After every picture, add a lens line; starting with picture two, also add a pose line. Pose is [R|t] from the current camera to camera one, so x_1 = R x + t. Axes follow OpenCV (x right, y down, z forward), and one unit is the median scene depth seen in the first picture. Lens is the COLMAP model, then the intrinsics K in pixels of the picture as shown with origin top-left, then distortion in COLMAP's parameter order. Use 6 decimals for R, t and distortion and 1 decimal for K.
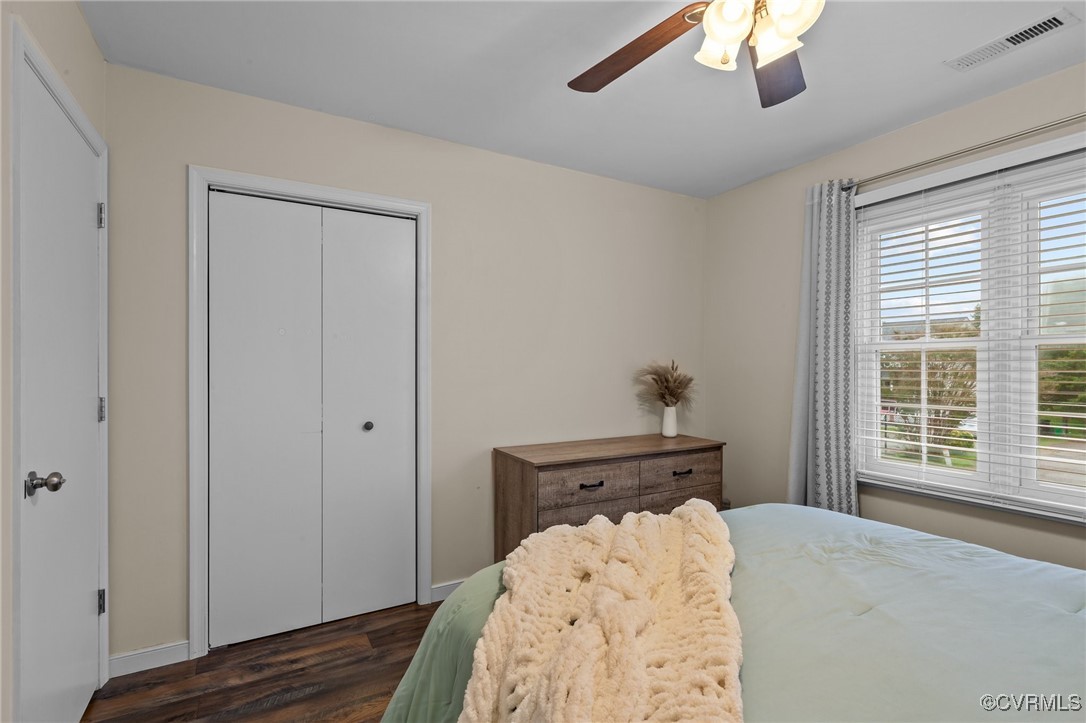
lens RADIAL K [[513.6, 0, 543.3], [0, 513.6, 371.4], [0, 0, 1]] dist [0.000084, 0.001236]
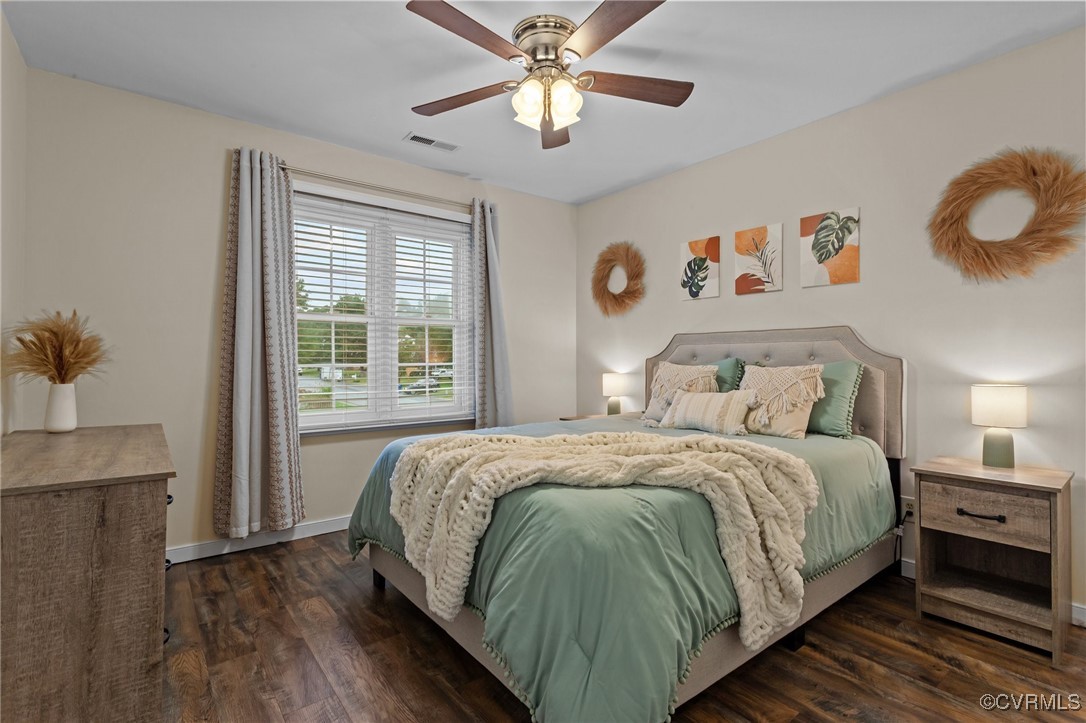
lens RADIAL K [[513.6, 0, 543.5], [0, 513.6, 353.1], [0, 0, 1]] dist [0.000084, 0.001236]
pose [[-0.141449, -0.006737, 0.989923, -0.615609], [-0.007508, 0.999955, 0.005733, 0.027407], [-0.989917, -0.006621, -0.141493, 0.658499]]
